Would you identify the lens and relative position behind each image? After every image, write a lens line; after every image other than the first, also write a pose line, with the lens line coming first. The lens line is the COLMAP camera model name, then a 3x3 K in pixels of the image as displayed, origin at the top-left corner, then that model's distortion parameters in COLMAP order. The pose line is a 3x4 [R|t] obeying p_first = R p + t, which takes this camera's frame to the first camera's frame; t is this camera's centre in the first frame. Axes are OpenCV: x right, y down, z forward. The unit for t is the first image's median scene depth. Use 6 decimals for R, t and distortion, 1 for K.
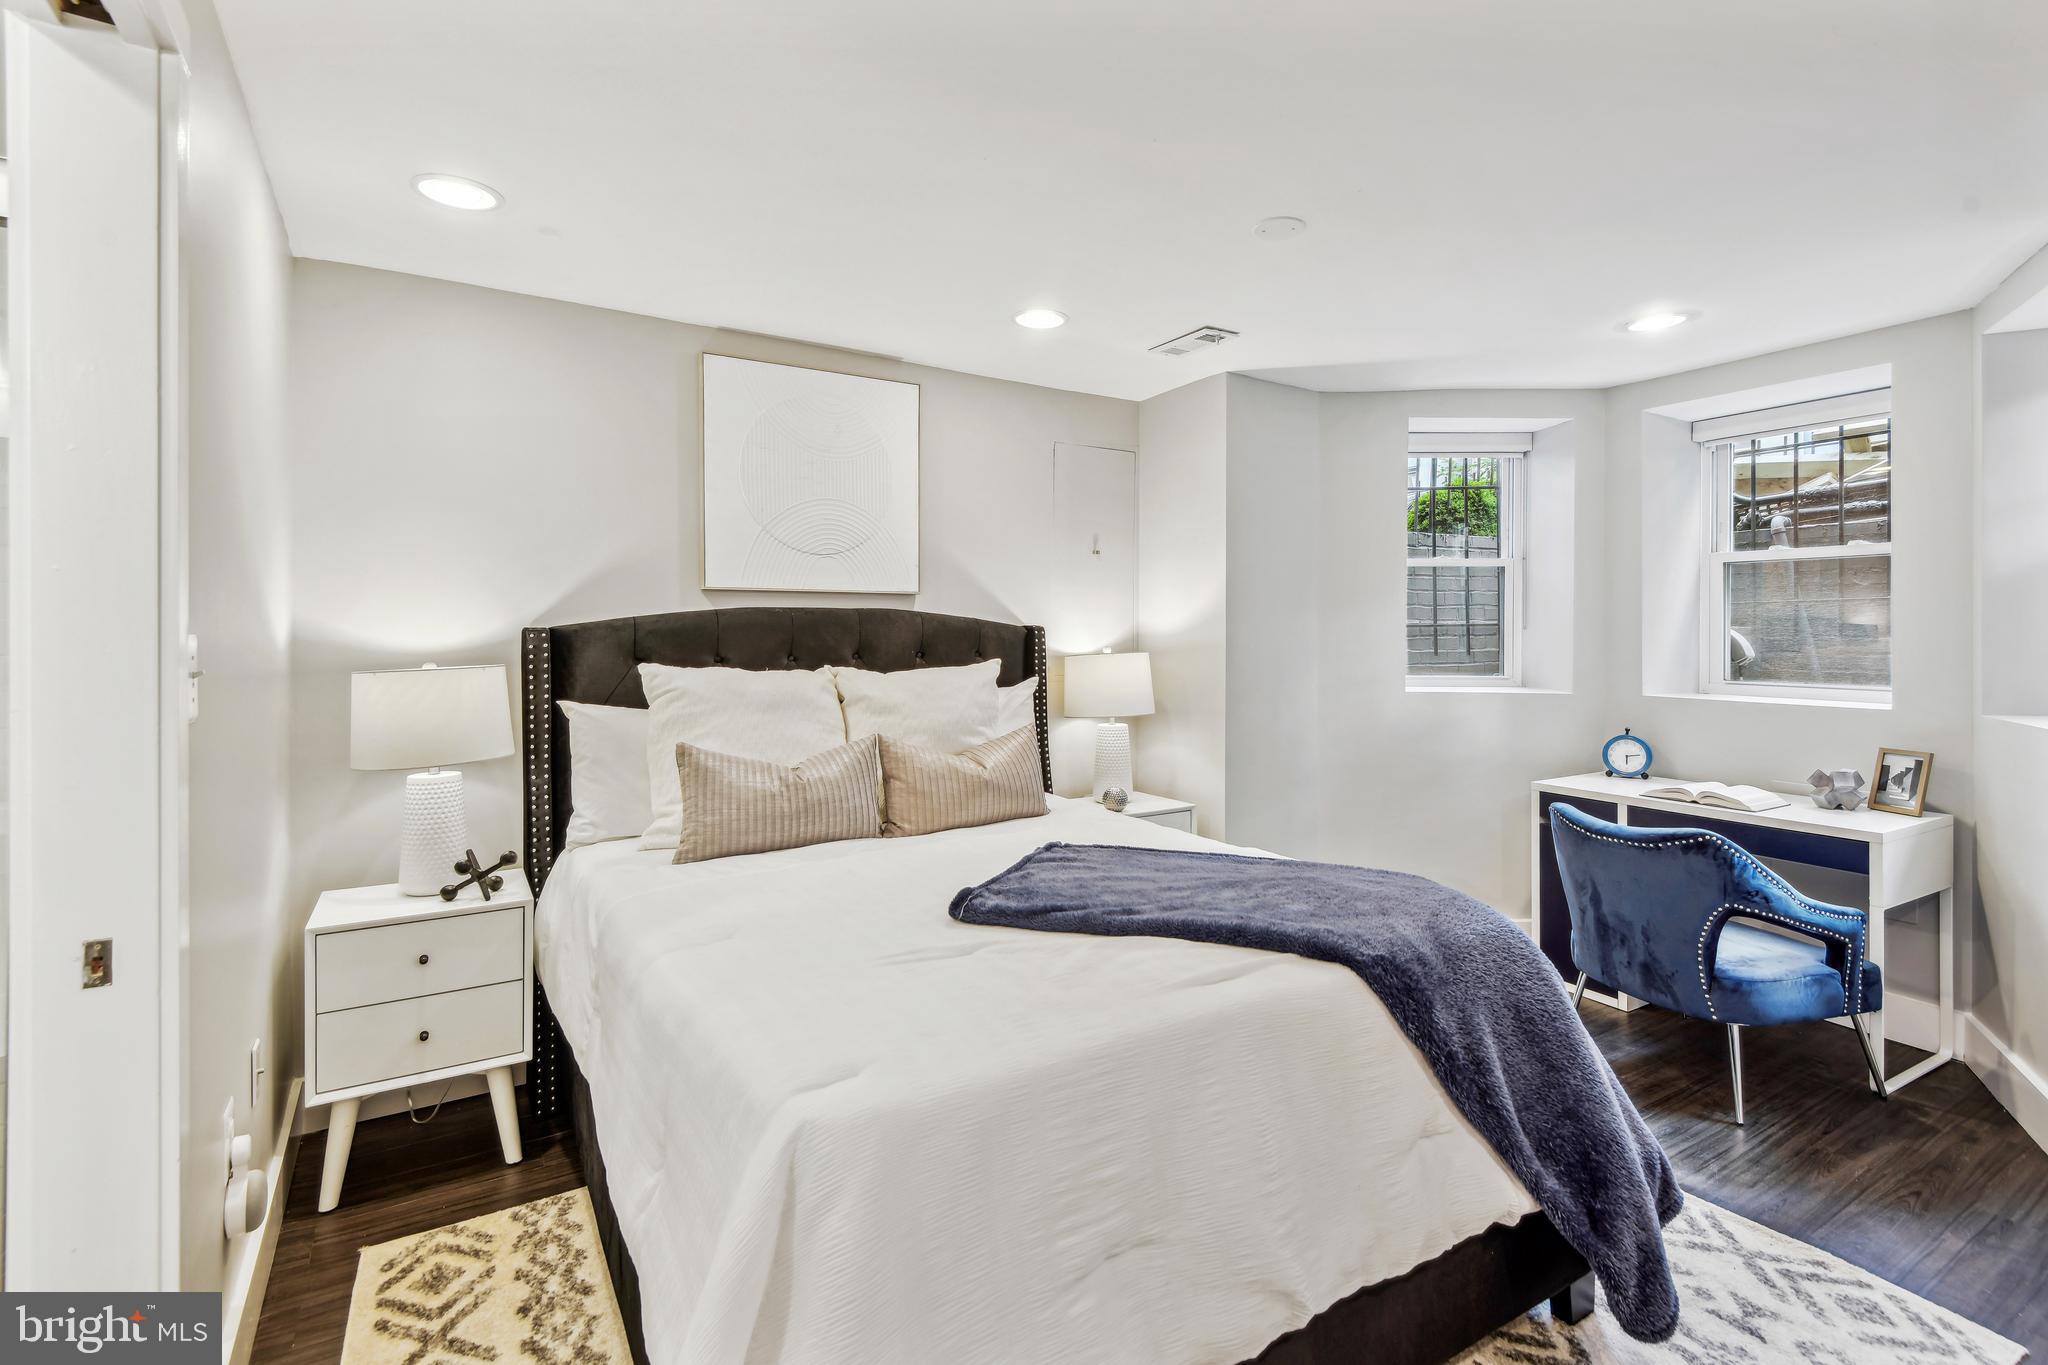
lens RADIAL K [[938.7, 0, 1016.1], [0, 938.7, 641.4], [0, 0, 1]] dist [0.018958, -0.009943]
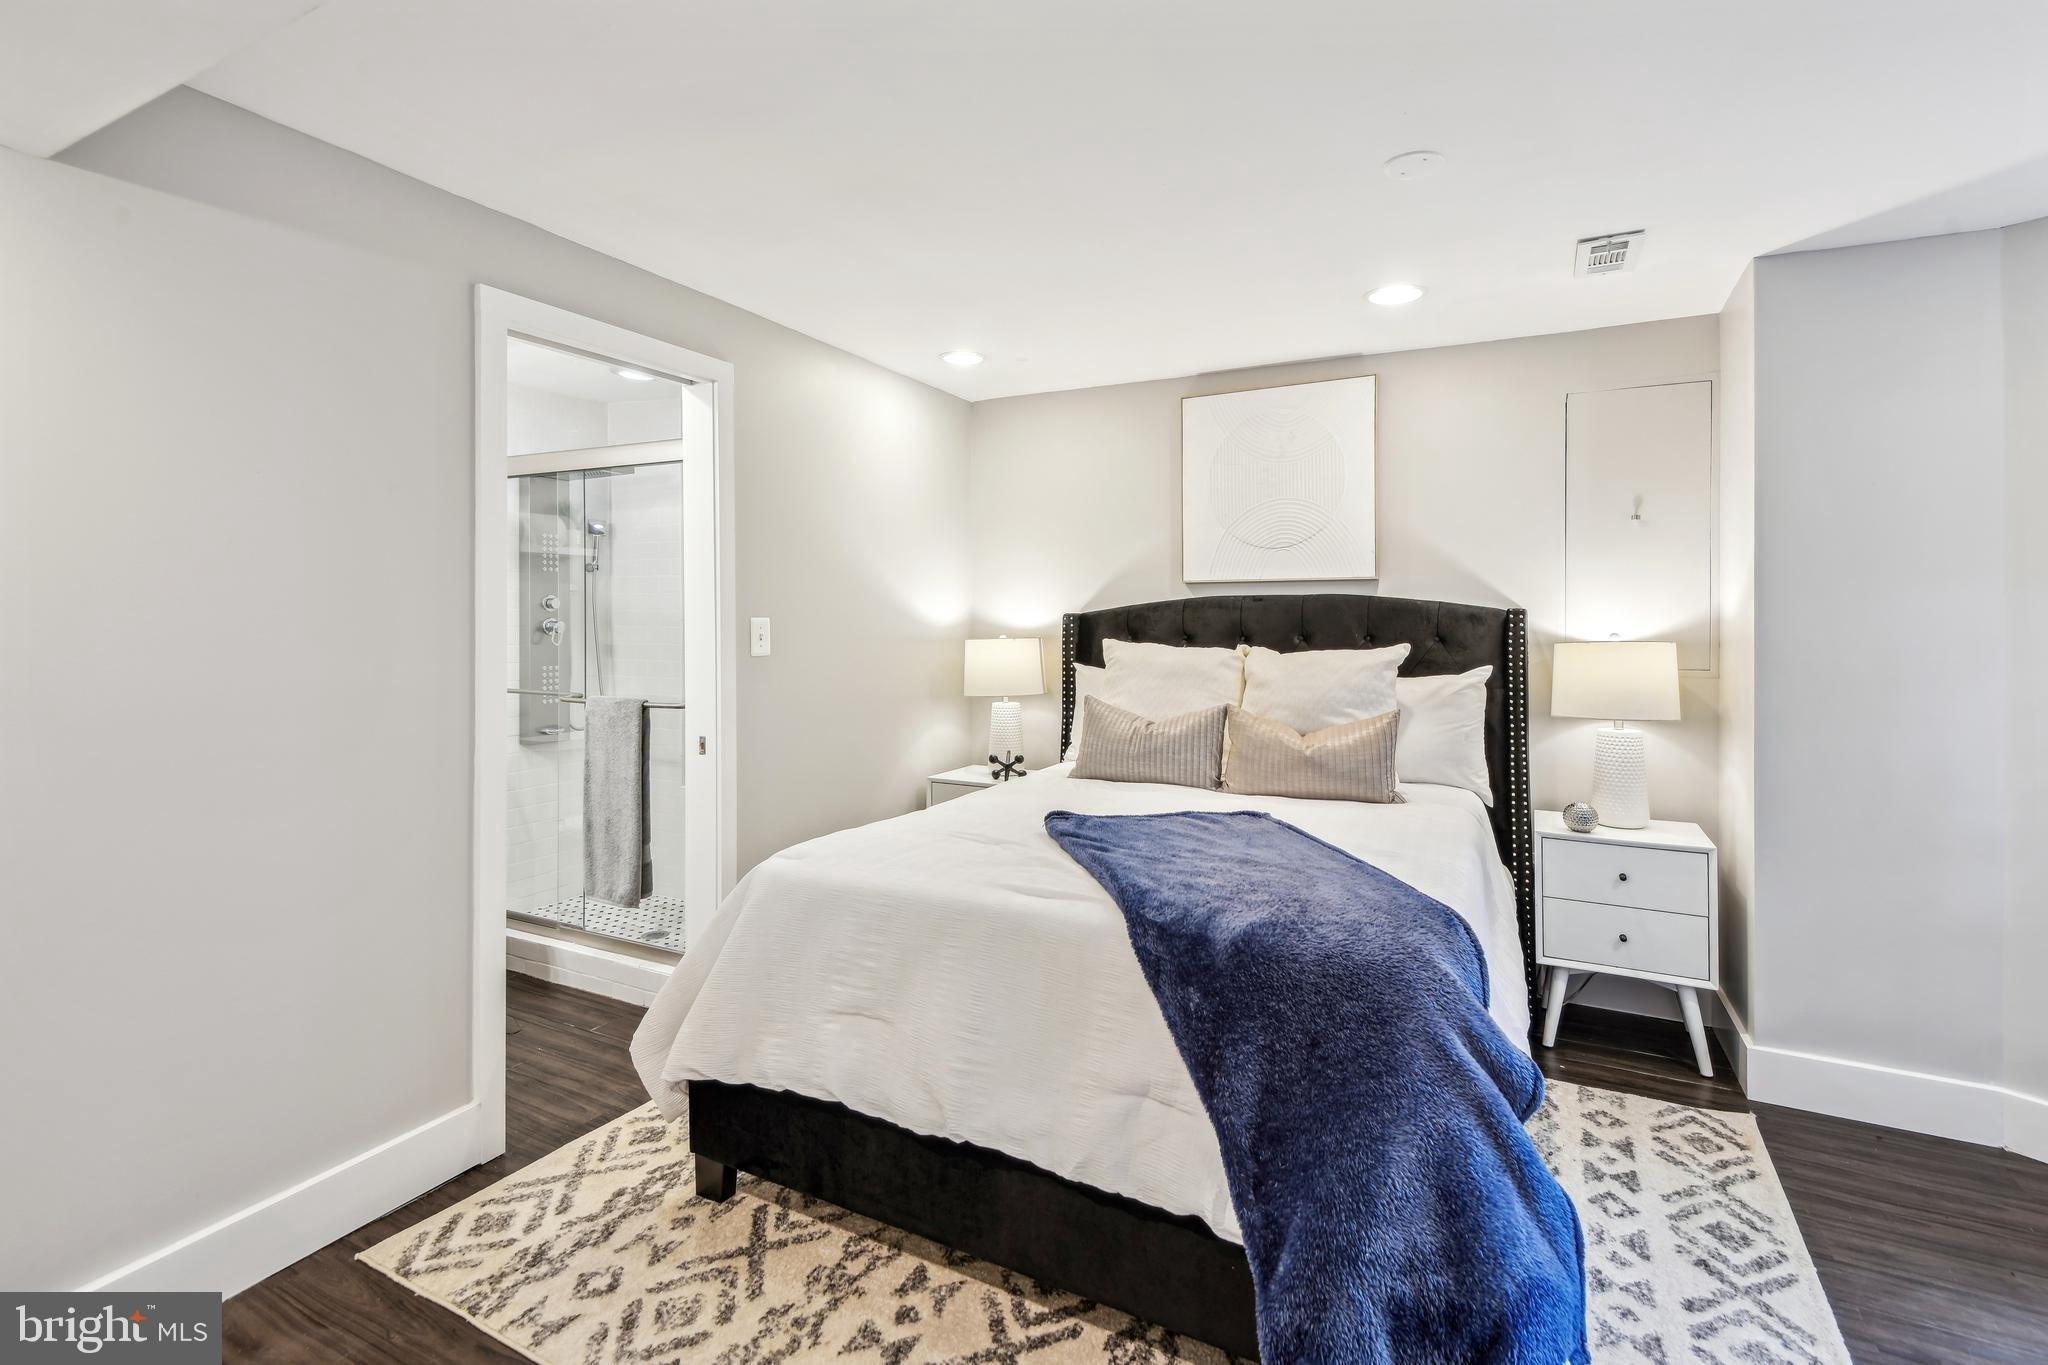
lens RADIAL K [[938.7, 0, 1049.7], [0, 938.7, 608.8], [0, 0, 1]] dist [0.018958, -0.009943]
pose [[0.513916, -0.004429, -0.857829, 0.675179], [-0.005173, 0.999952, -0.008261, -0.008482], [0.857825, 0.008683, 0.513869, 0.186434]]
